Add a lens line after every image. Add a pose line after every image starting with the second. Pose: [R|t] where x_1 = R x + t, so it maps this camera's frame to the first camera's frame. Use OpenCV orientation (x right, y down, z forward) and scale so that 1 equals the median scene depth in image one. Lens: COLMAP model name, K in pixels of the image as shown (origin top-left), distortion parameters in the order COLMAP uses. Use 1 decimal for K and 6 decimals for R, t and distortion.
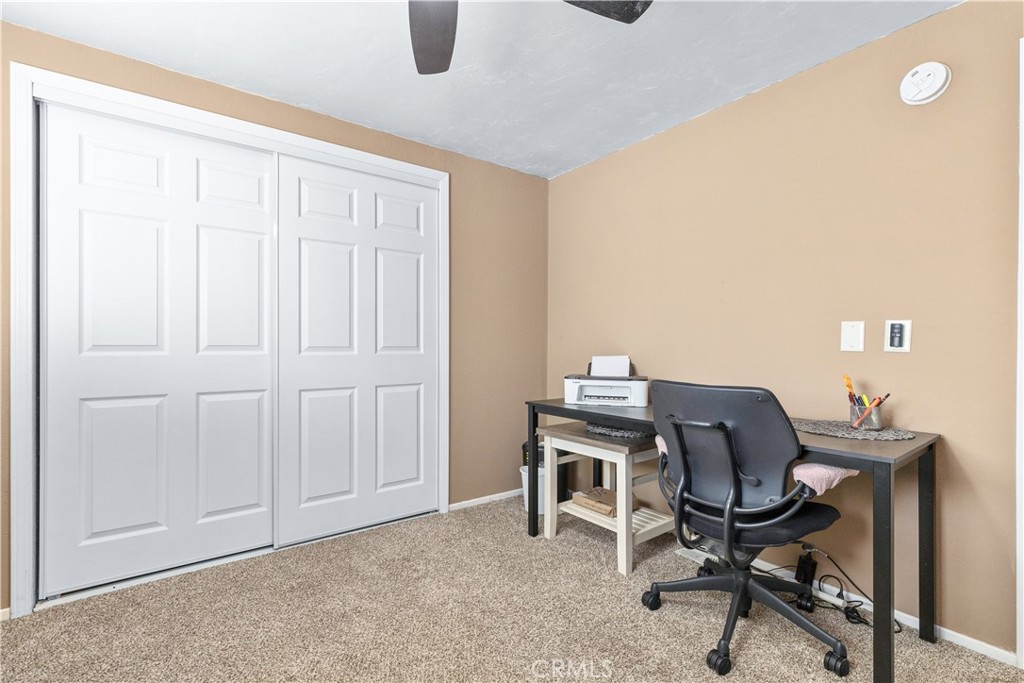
lens RADIAL K [[465.9, 0, 513.6], [0, 465.9, 339.1], [0, 0, 1]] dist [0.001353, -0.001186]
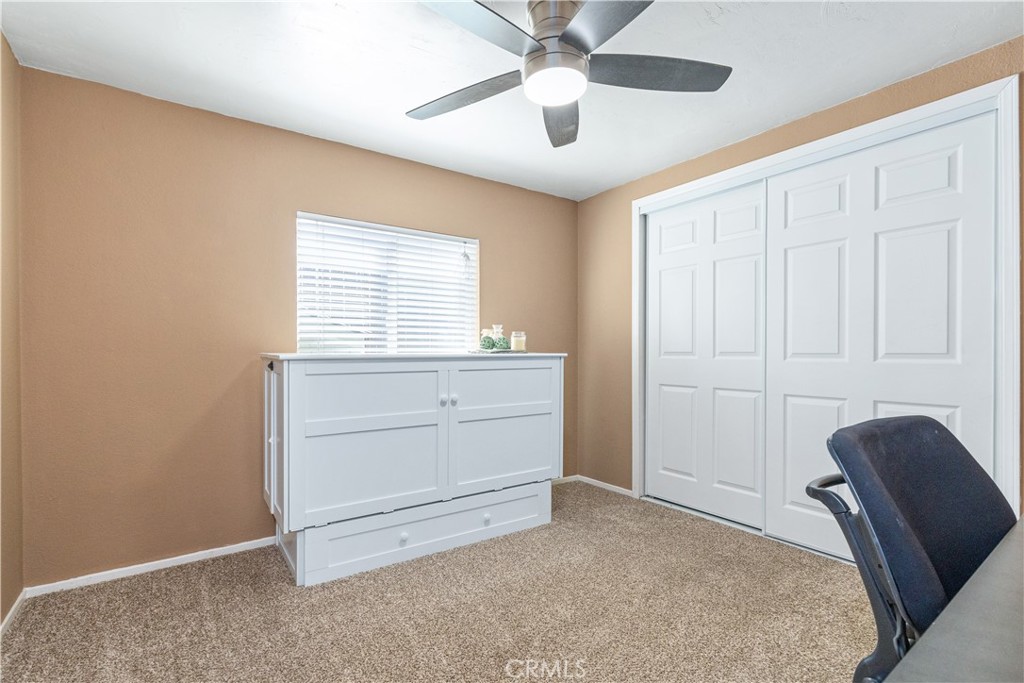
lens RADIAL K [[465.9, 0, 516.1], [0, 465.9, 347.4], [0, 0, 1]] dist [0.001353, -0.001186]
pose [[-0.016949, -0.013141, -0.999770, 0.593047], [0.009342, 0.999868, -0.013301, 0.011745], [0.999813, -0.009565, -0.016824, 0.412797]]
